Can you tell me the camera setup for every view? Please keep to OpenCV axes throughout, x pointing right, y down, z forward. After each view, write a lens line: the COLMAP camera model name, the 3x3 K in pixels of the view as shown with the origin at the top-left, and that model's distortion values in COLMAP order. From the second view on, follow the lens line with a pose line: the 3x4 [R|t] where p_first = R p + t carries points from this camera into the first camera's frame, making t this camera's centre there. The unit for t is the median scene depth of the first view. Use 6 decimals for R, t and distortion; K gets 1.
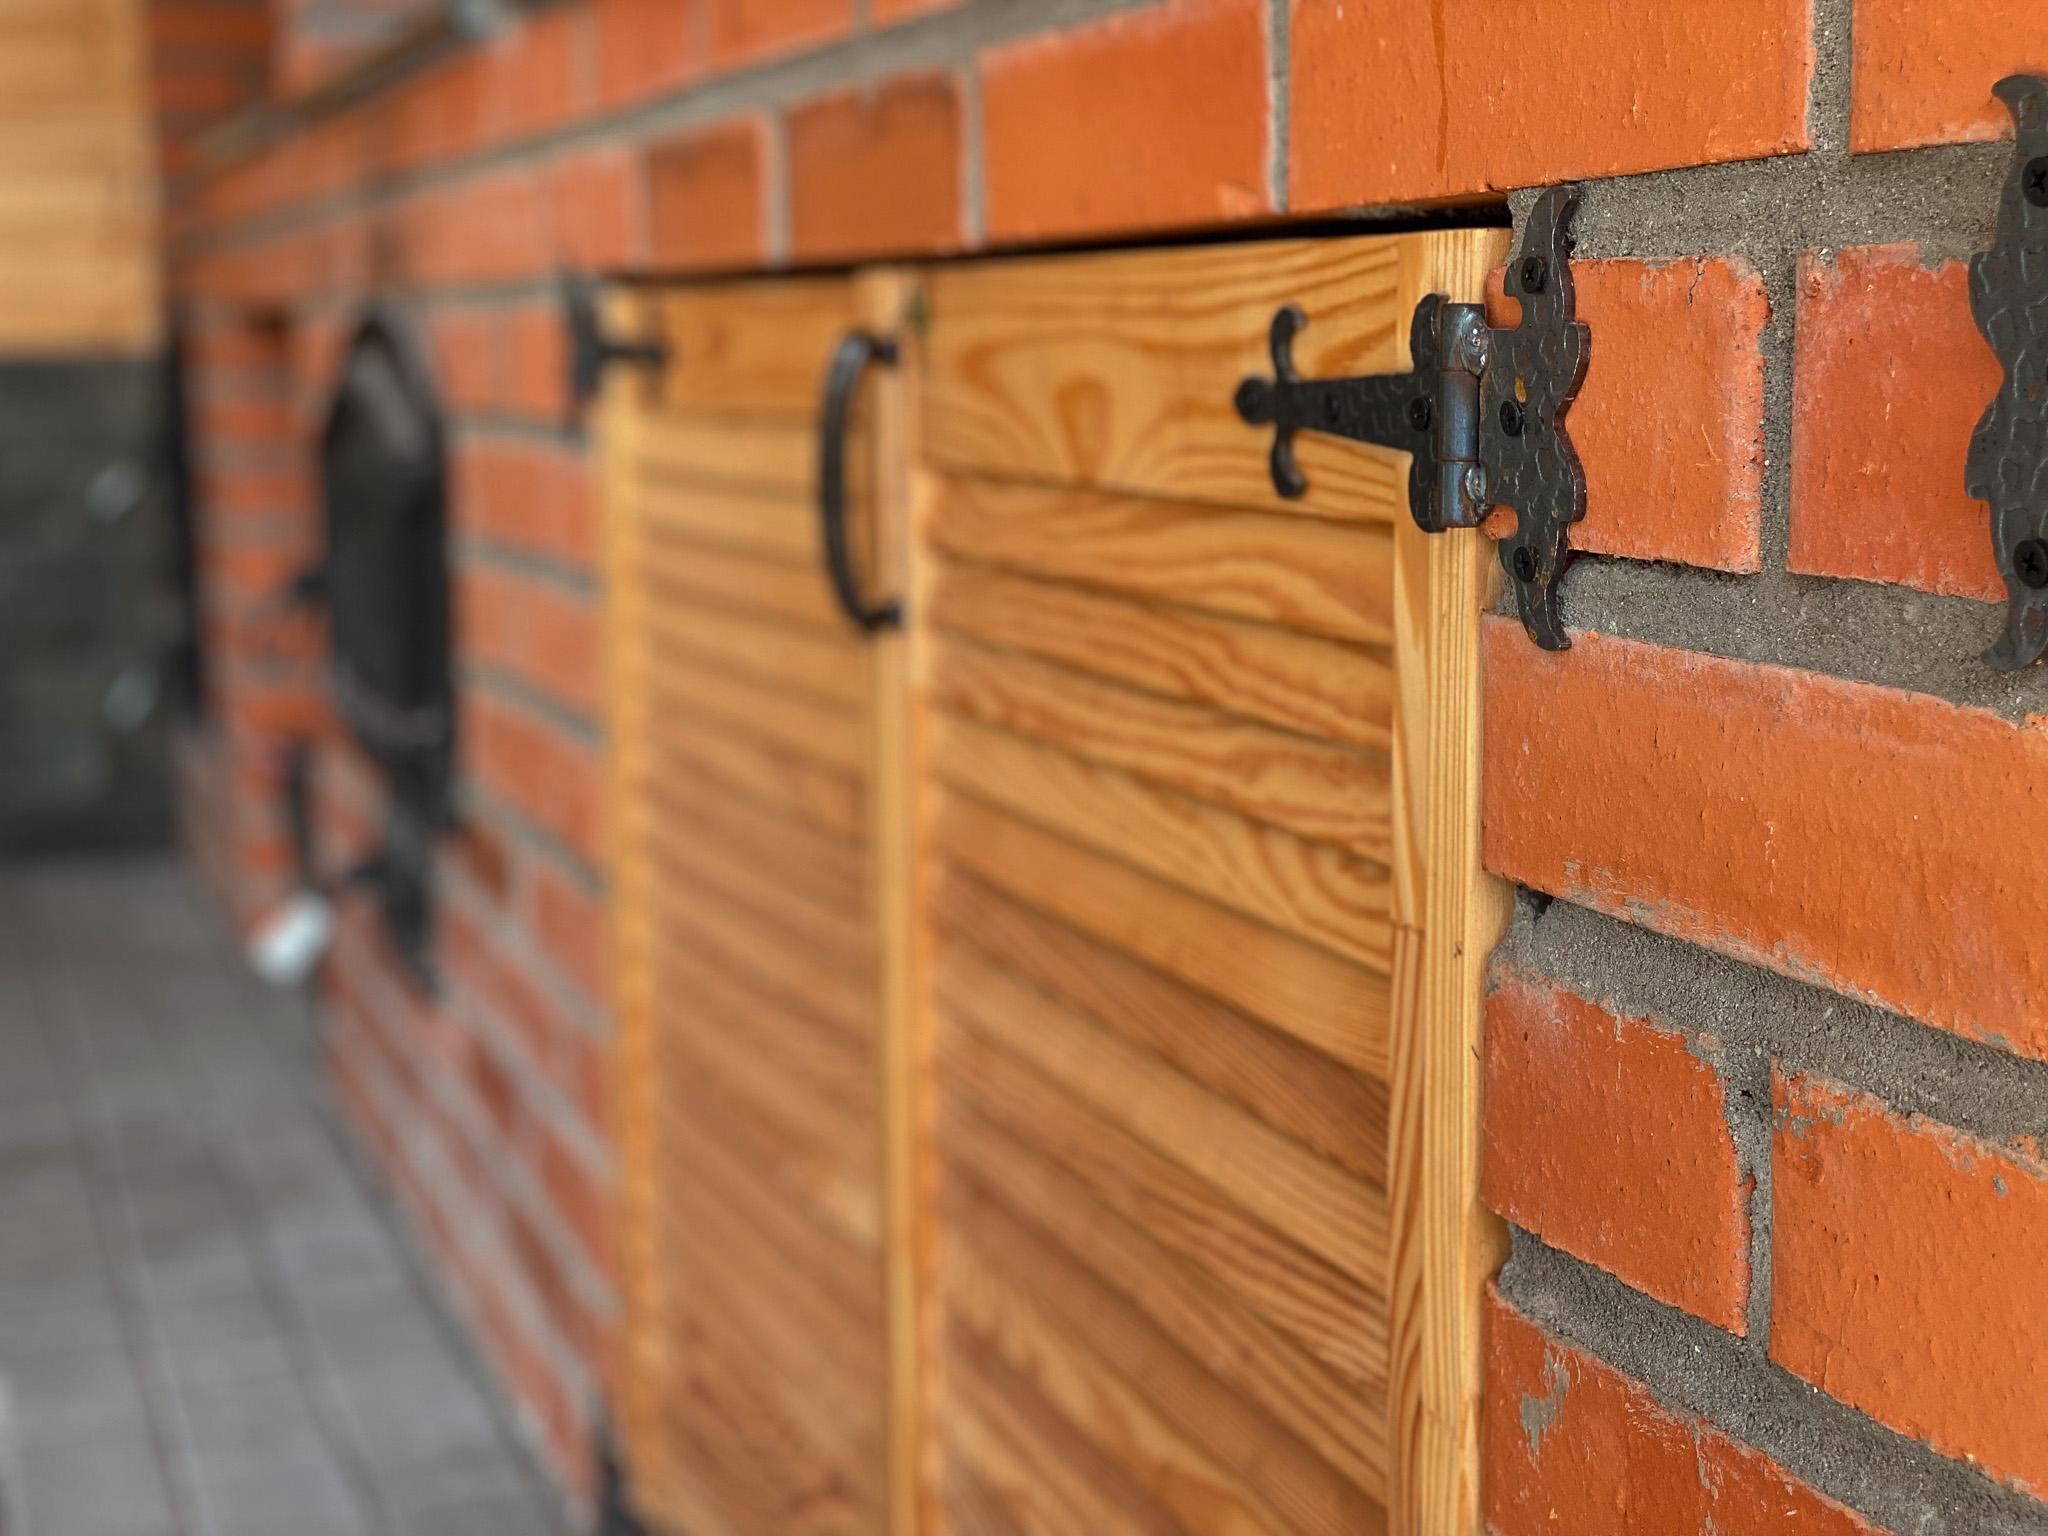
lens RADIAL K [[3139.9, 0, 1024.0], [0, 3139.9, 768.0], [0, 0, 1]] dist [0.032919, 0.046768]
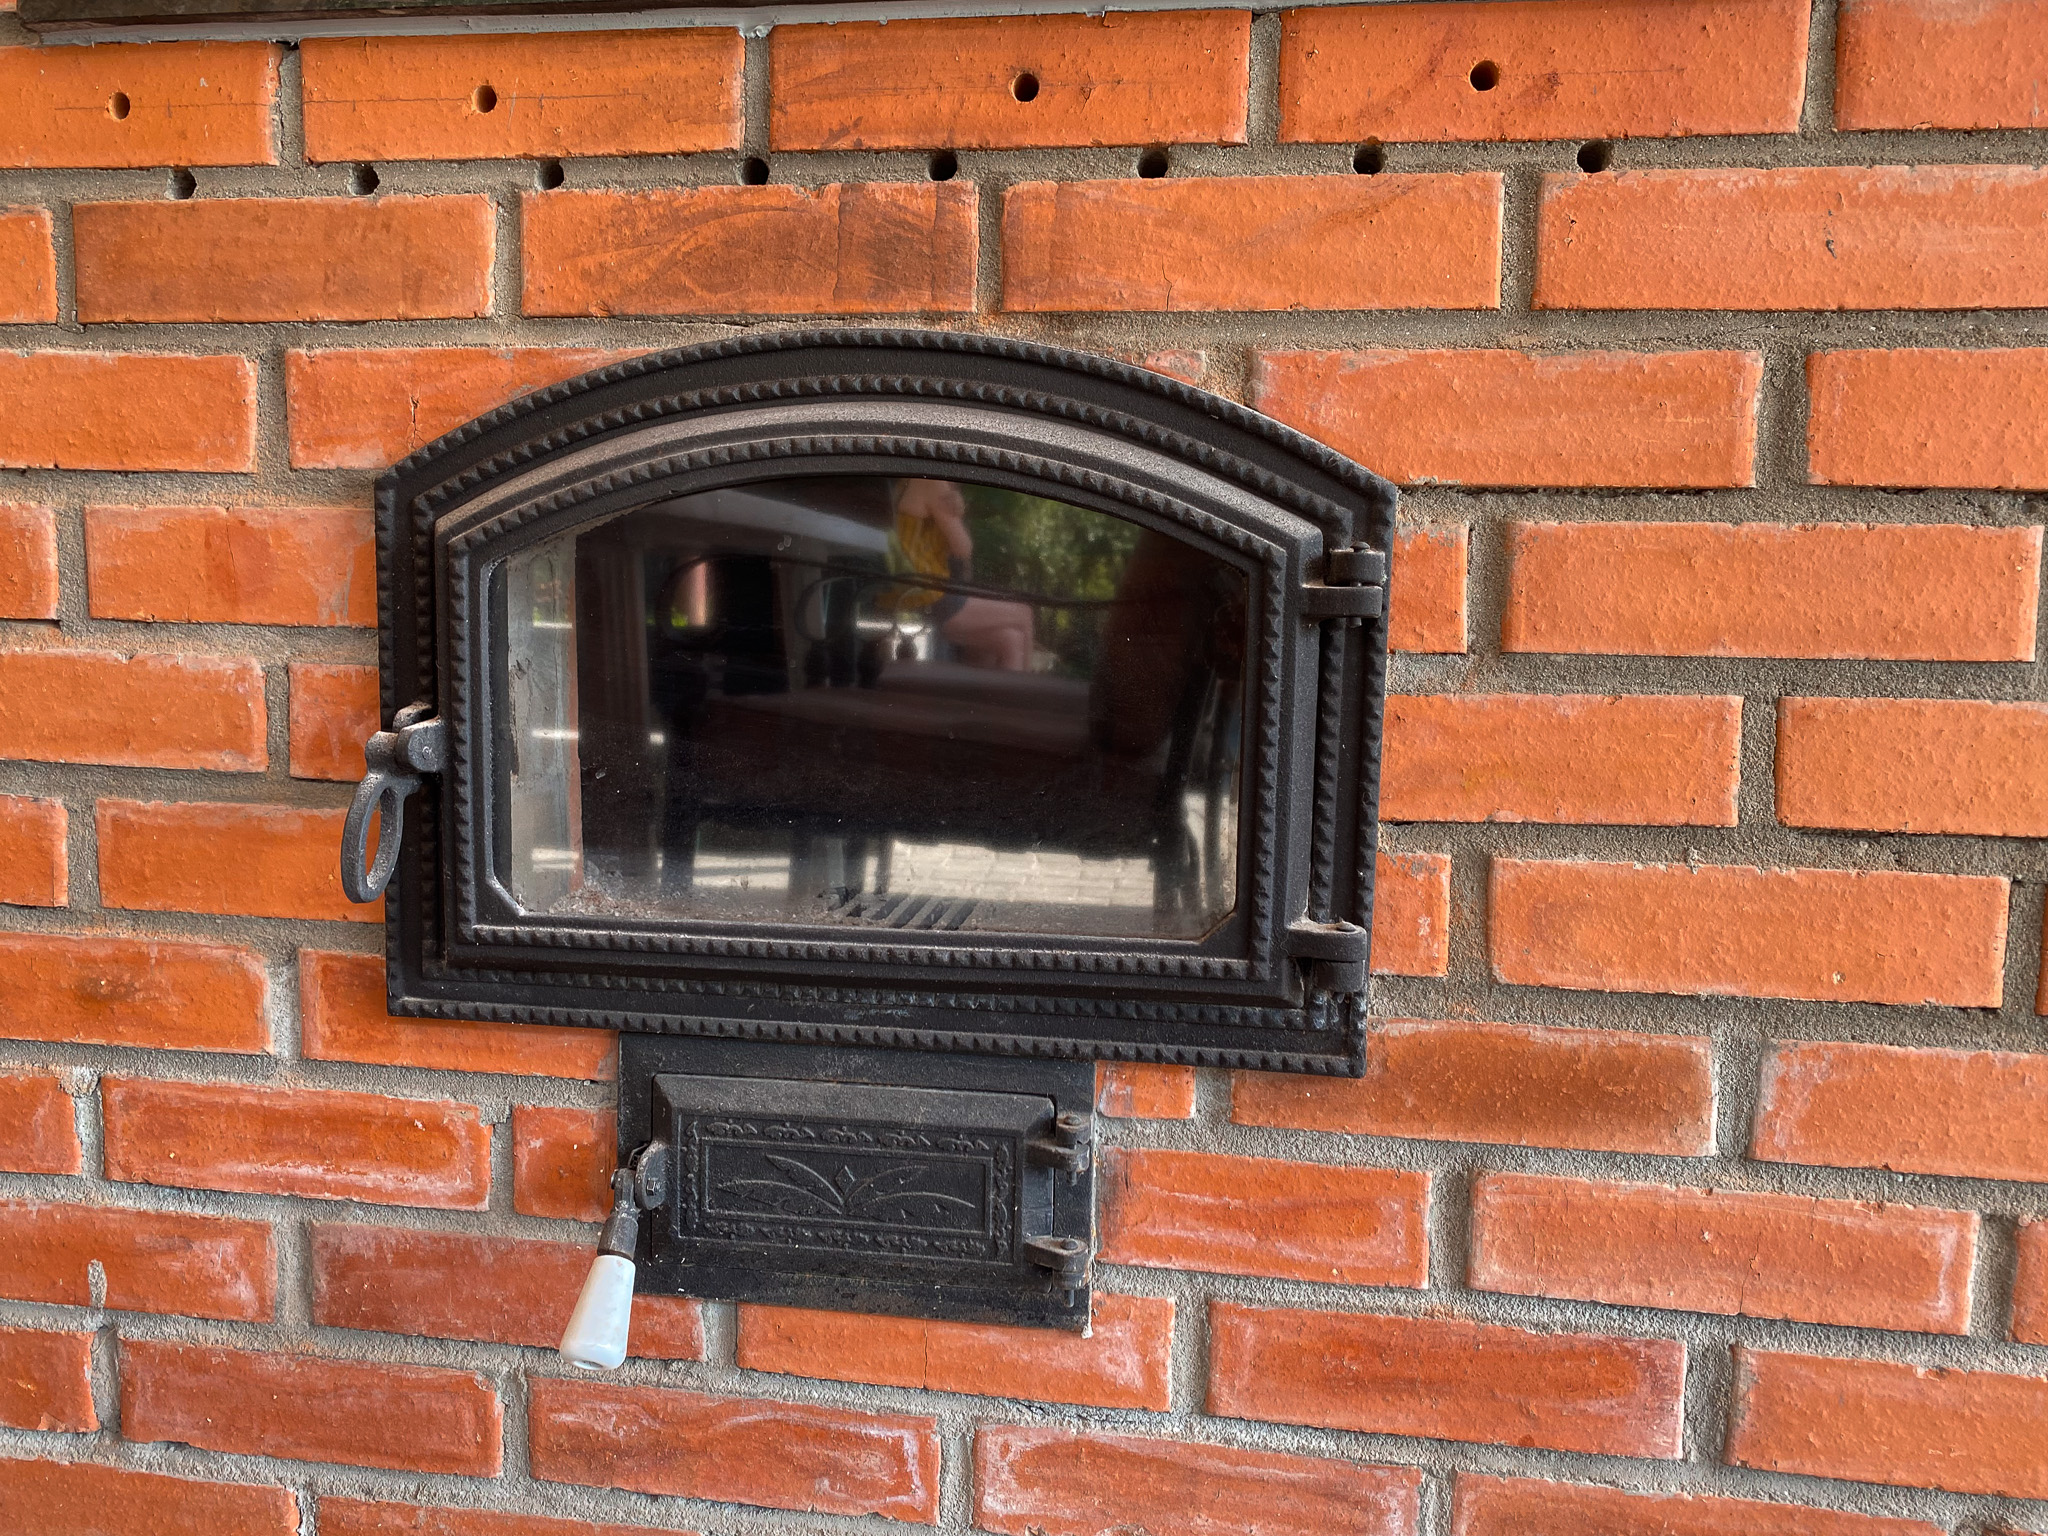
lens RADIAL K [[1557.5, 0, 1024.0], [0, 1557.5, 768.0], [0, 0, 1]] dist [0.001742, 0.001312]
pose [[0.466783, -0.088887, 0.879893, -1.282694], [0.098420, 0.993977, 0.048200, -0.175792], [-0.878878, 0.064100, 0.472720, 2.151583]]
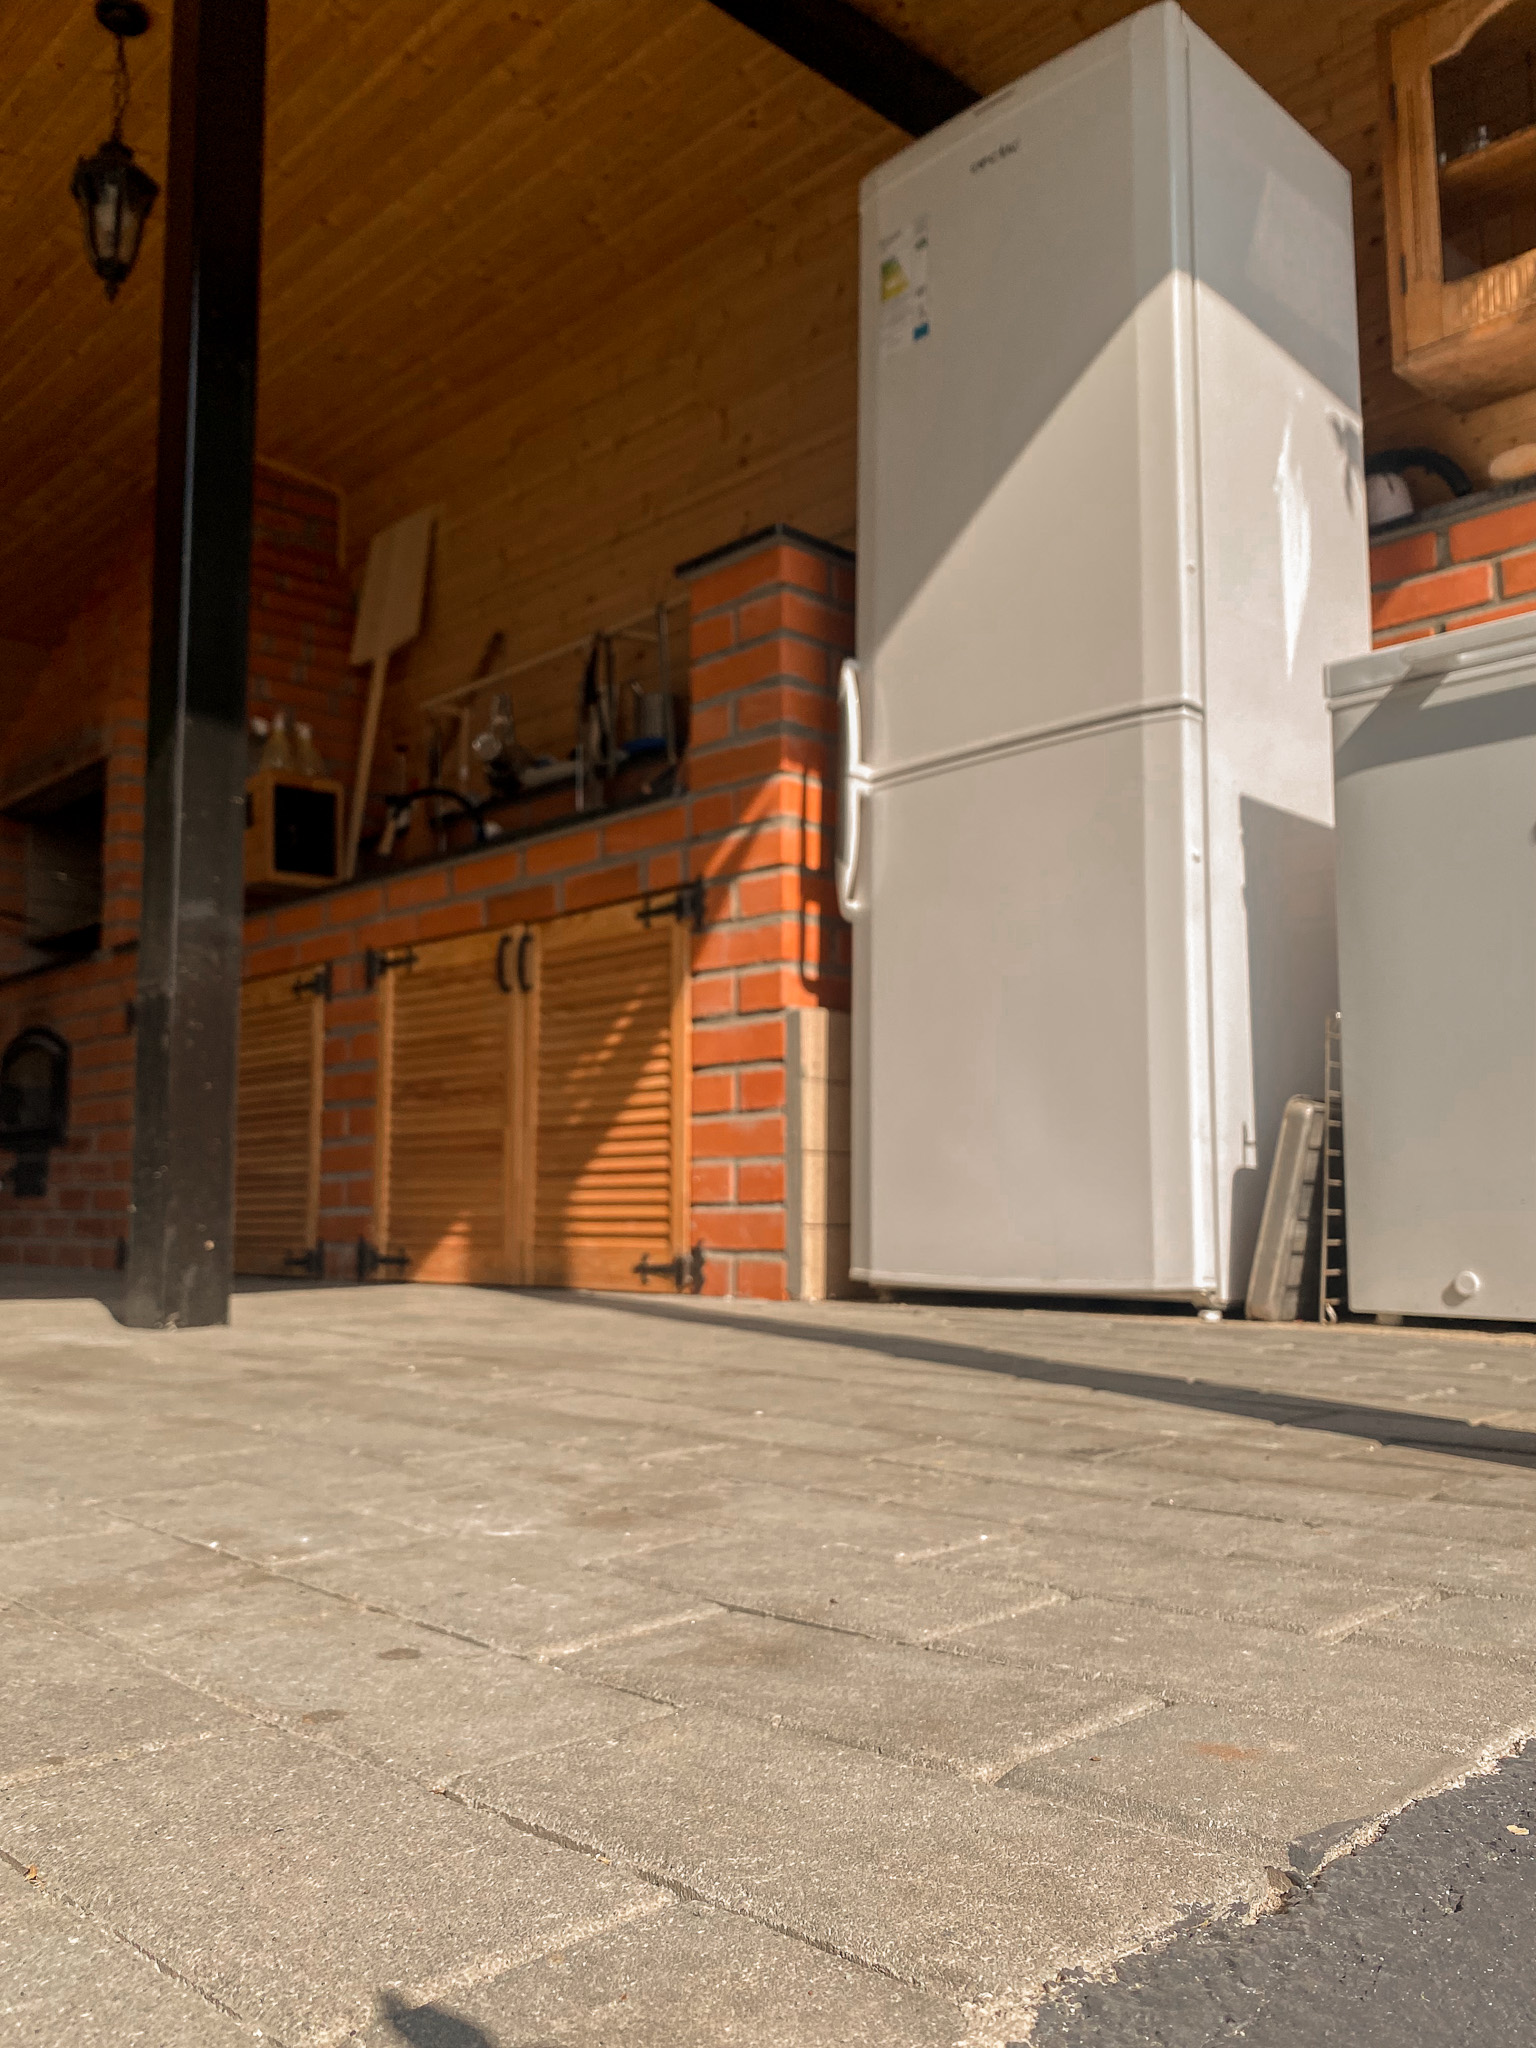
lens RADIAL K [[1698.0, 0, 768.0], [0, 1698.0, 1024.0], [0, 0, 1]] dist [0.076109, -0.182794]
pose [[0.913496, 0.057019, 0.402832, -0.610346], [0.048820, 0.967614, -0.247670, 1.186502], [-0.403908, 0.245912, 0.881128, -3.580791]]
